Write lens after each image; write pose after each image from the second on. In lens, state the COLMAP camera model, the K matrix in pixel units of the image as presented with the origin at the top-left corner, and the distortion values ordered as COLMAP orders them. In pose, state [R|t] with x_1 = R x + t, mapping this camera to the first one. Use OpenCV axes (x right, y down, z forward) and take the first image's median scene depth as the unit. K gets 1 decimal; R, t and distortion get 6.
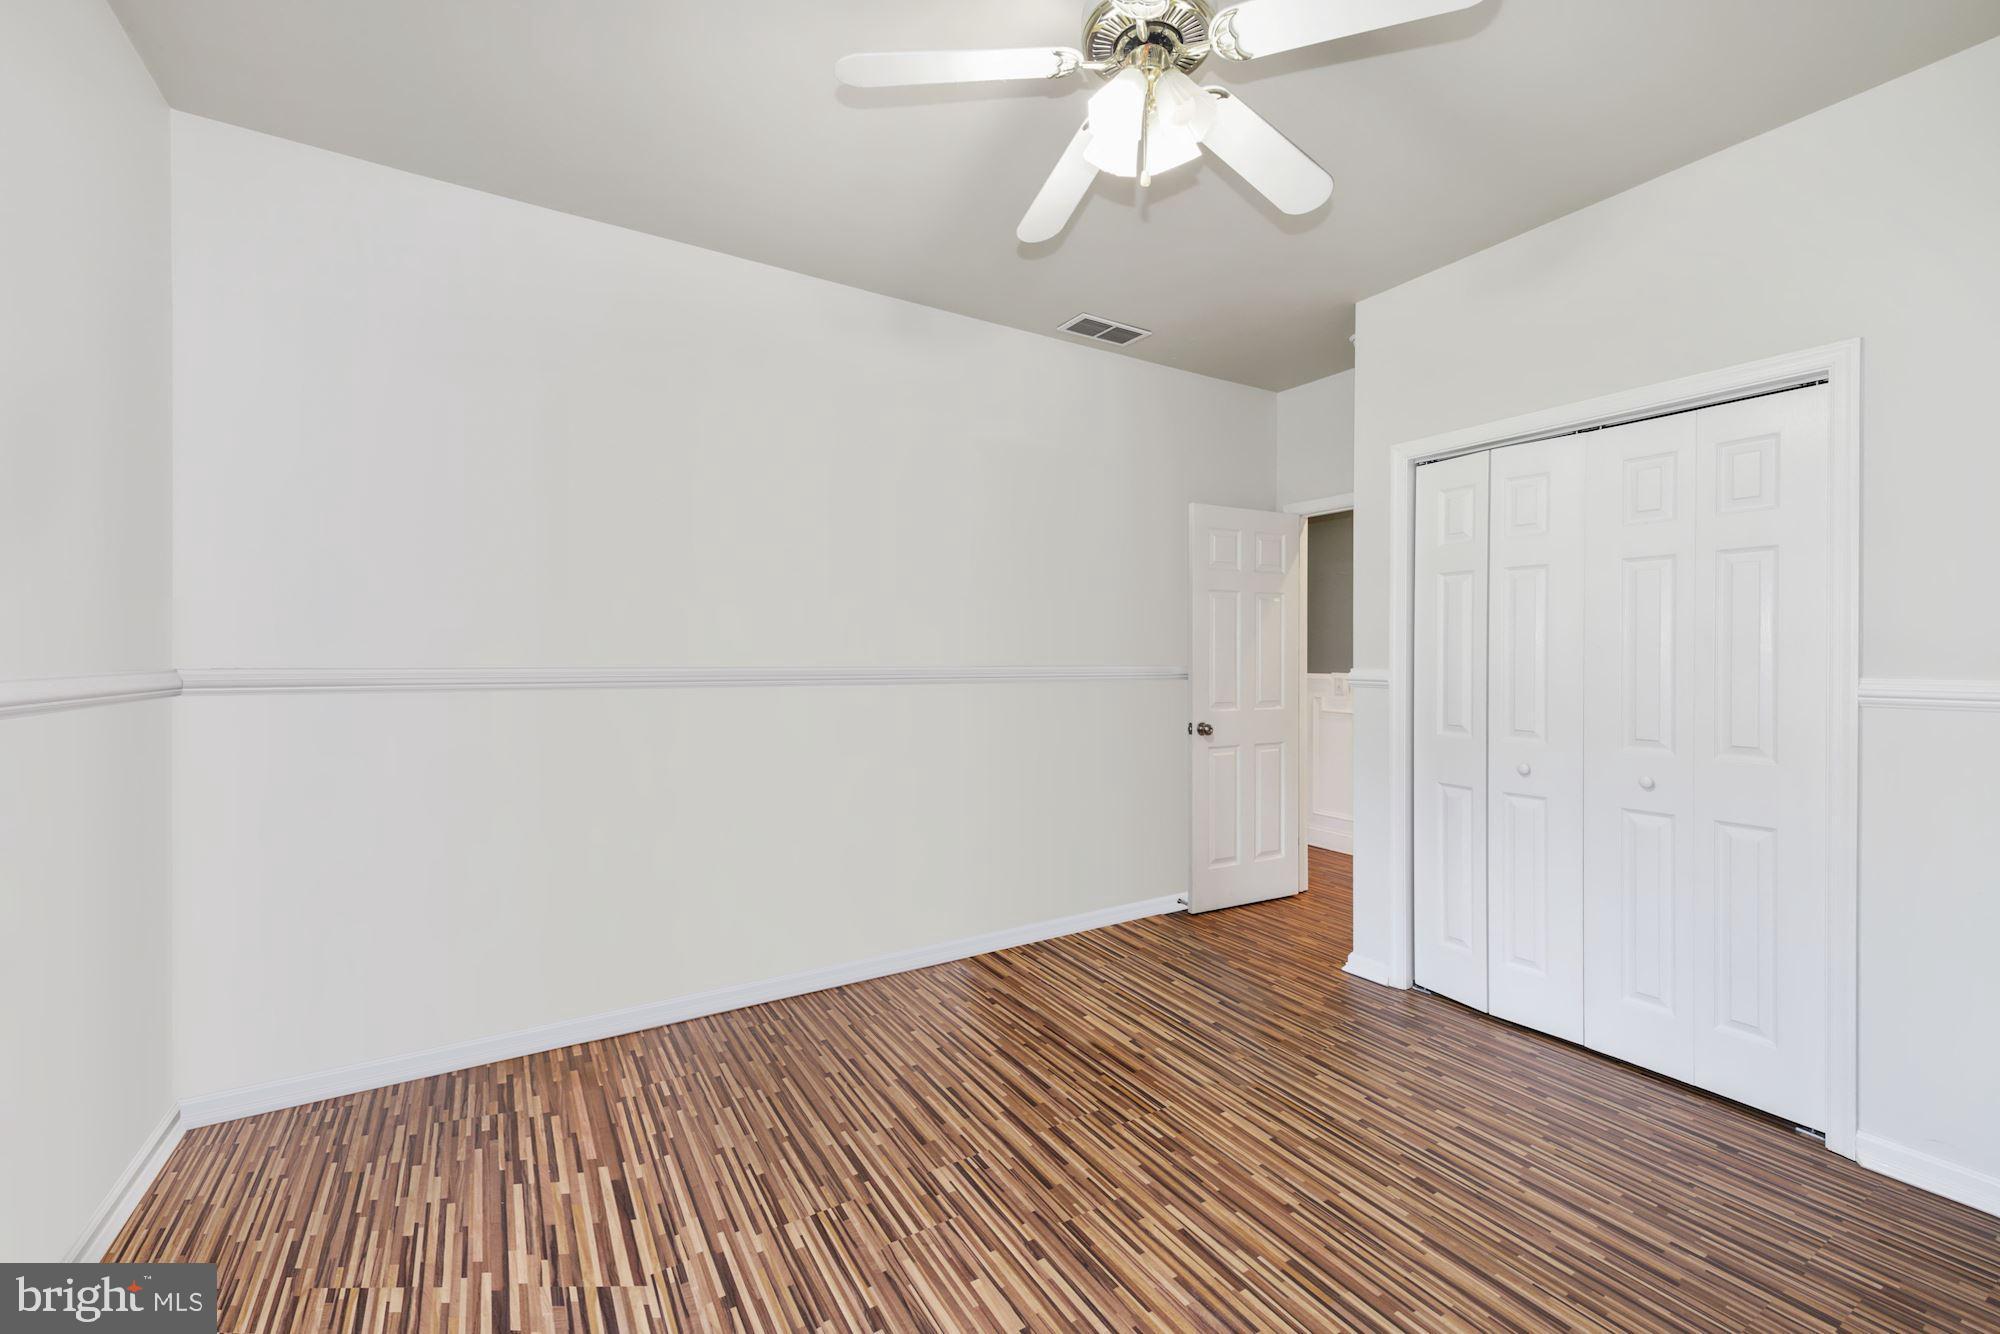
lens RADIAL K [[841.7, 0, 1004.7], [0, 841.7, 655.6], [0, 0, 1]] dist [0.012229, -0.007621]
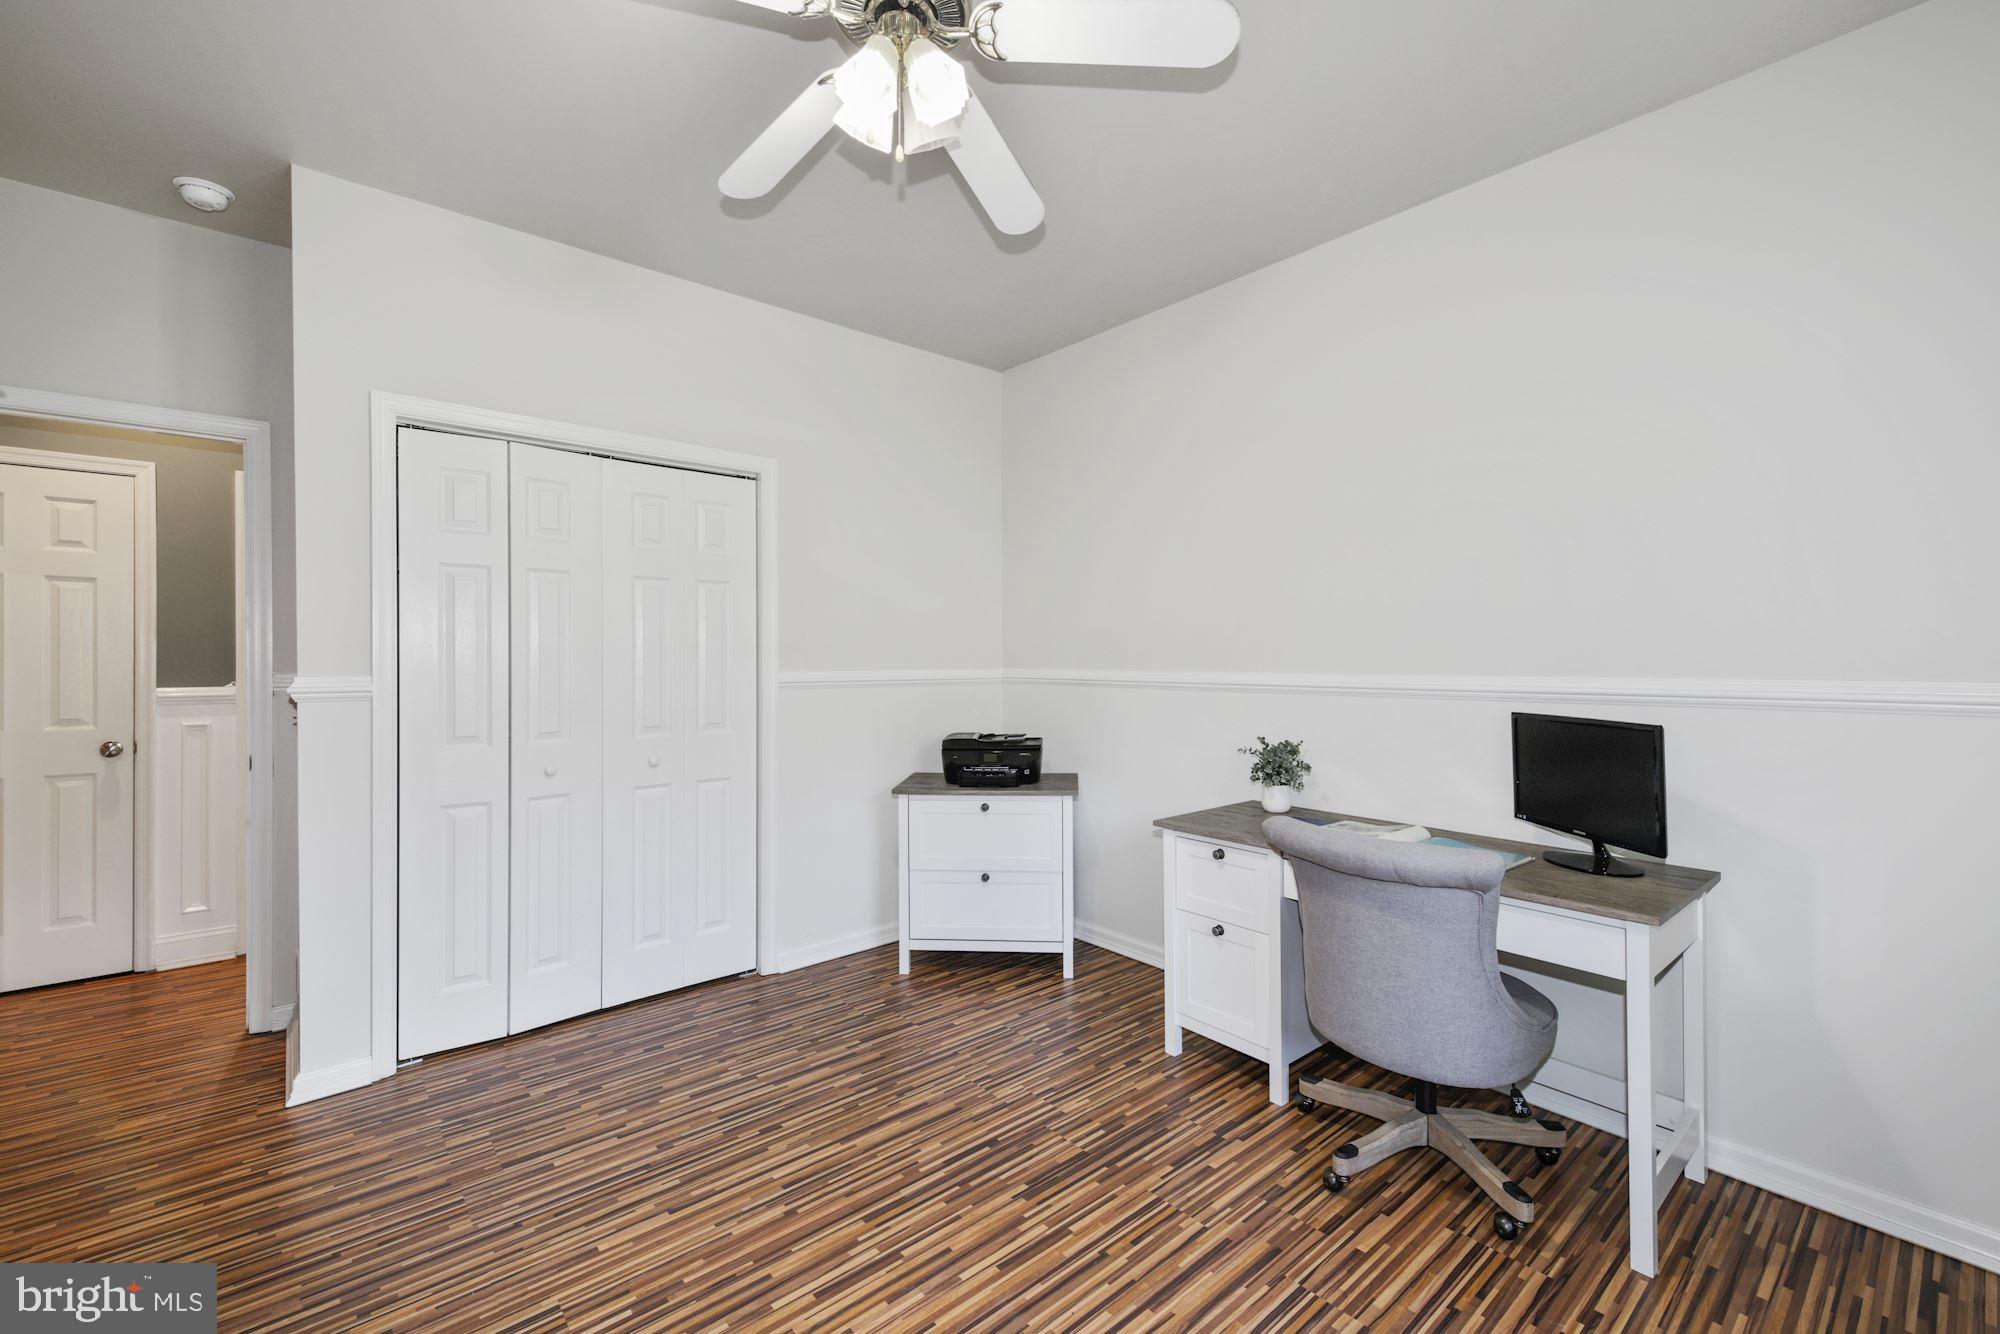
lens RADIAL K [[841.7, 0, 1004.7], [0, 841.7, 655.6], [0, 0, 1]] dist [0.012229, -0.007621]
pose [[-0.172938, -0.005661, 0.984917, -0.606768], [0.005701, 0.999961, 0.006748, -0.009218], [-0.984916, 0.006782, -0.172899, 0.810020]]
